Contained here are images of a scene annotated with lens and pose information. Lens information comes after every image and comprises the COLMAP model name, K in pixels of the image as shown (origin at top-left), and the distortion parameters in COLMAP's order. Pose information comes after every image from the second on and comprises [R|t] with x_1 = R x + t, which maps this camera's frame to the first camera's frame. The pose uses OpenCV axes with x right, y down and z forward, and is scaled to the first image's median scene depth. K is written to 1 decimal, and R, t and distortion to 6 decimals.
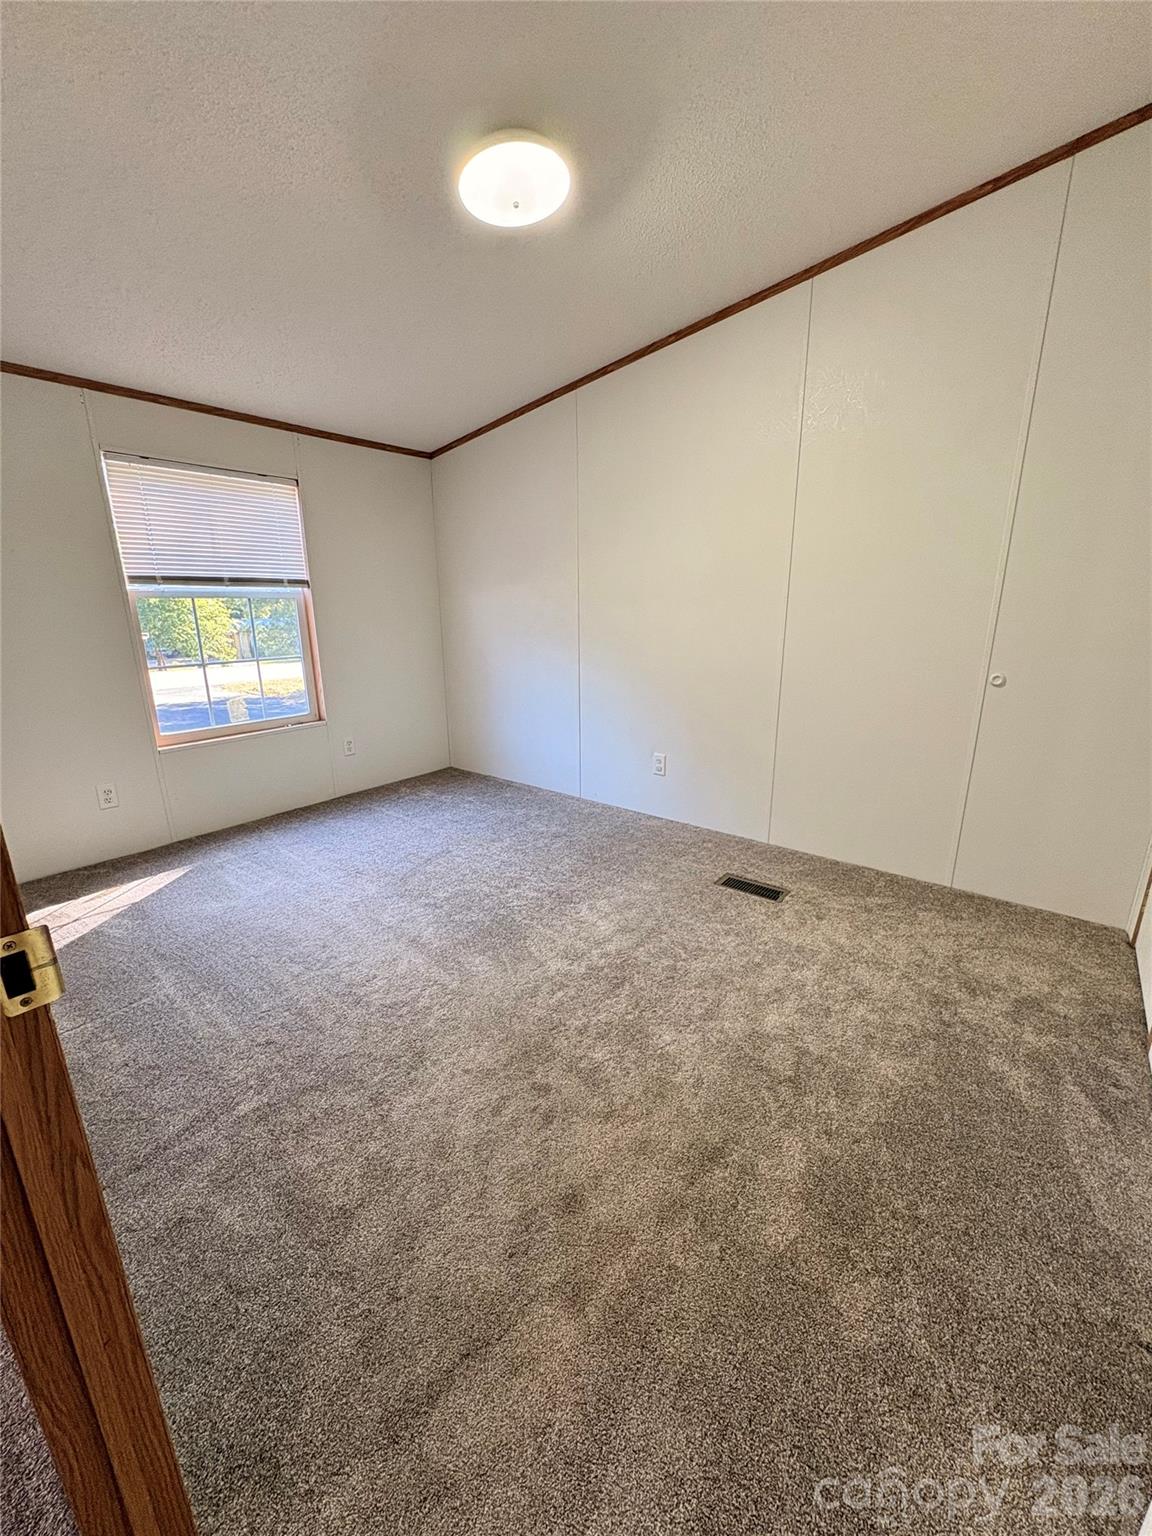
lens RADIAL K [[611.6, 0, 580.5], [0, 611.6, 766.2], [0, 0, 1]] dist [0.002822, 0.000241]
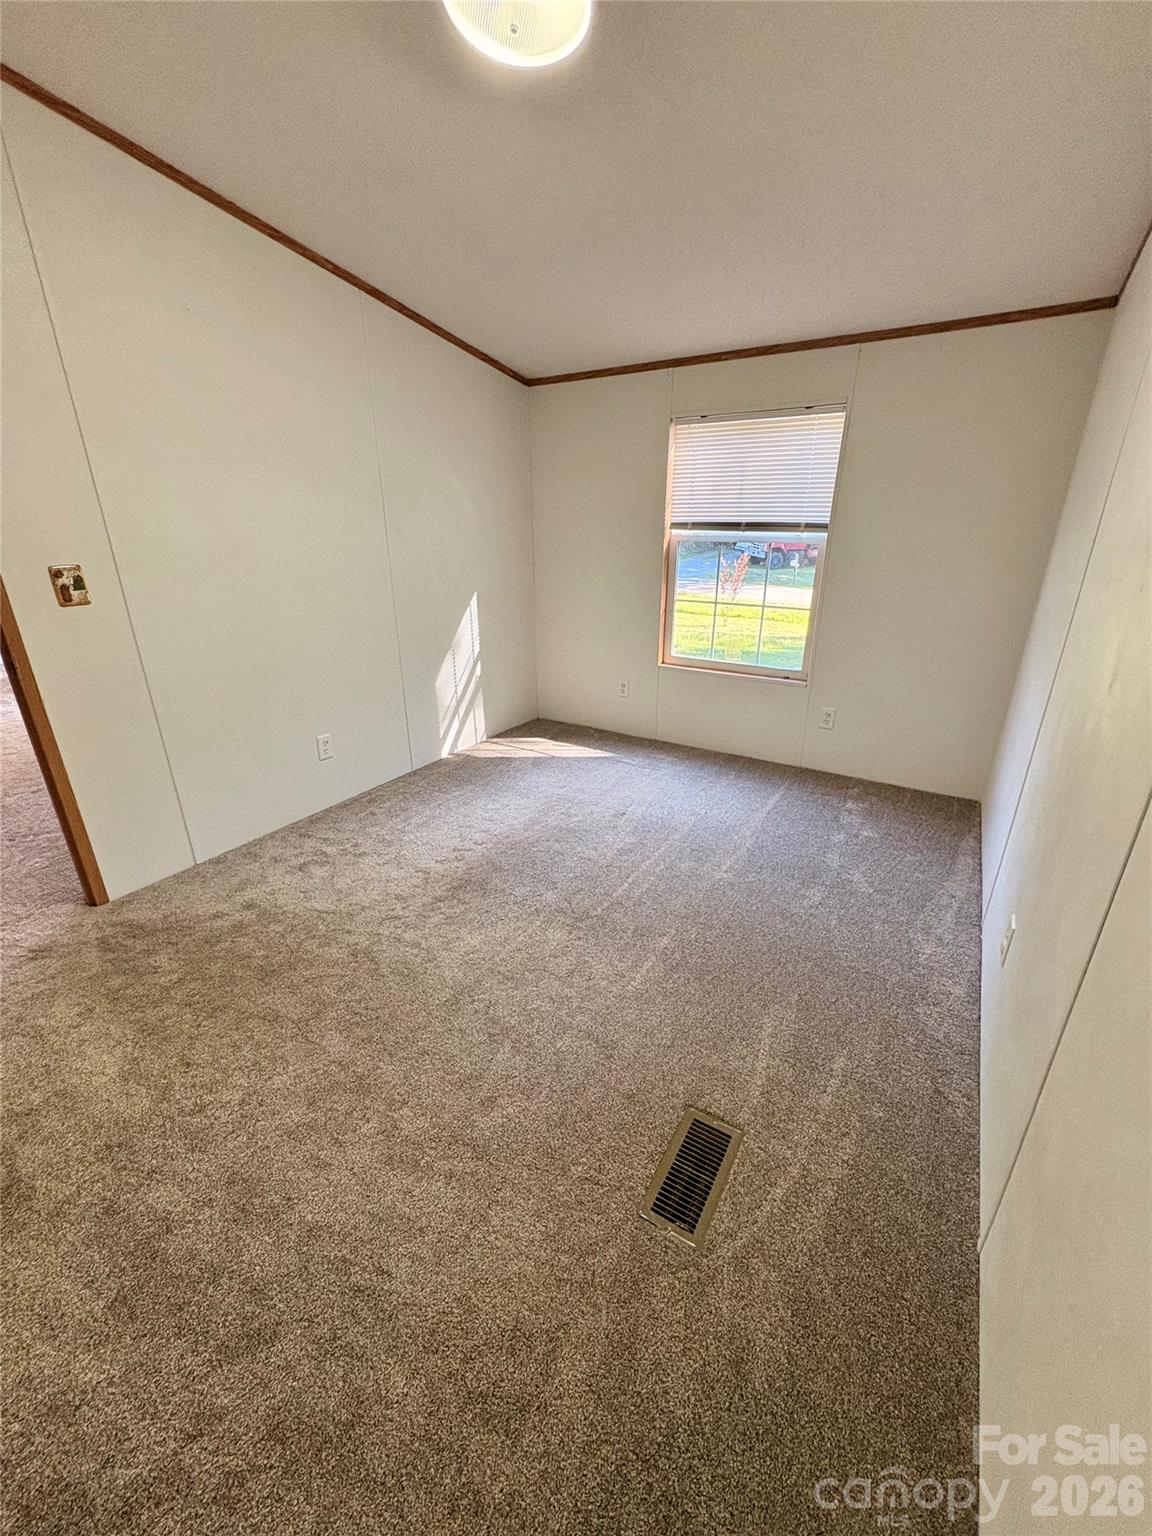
lens RADIAL K [[591.0, 0, 578.8], [0, 591.0, 761.1], [0, 0, 1]] dist [-0.000316, -0.000017]
pose [[0.131706, 0.358586, -0.924159, 0.458628], [-0.277305, 0.908387, 0.312946, -0.173936], [0.951712, 0.215057, 0.219078, 0.591926]]
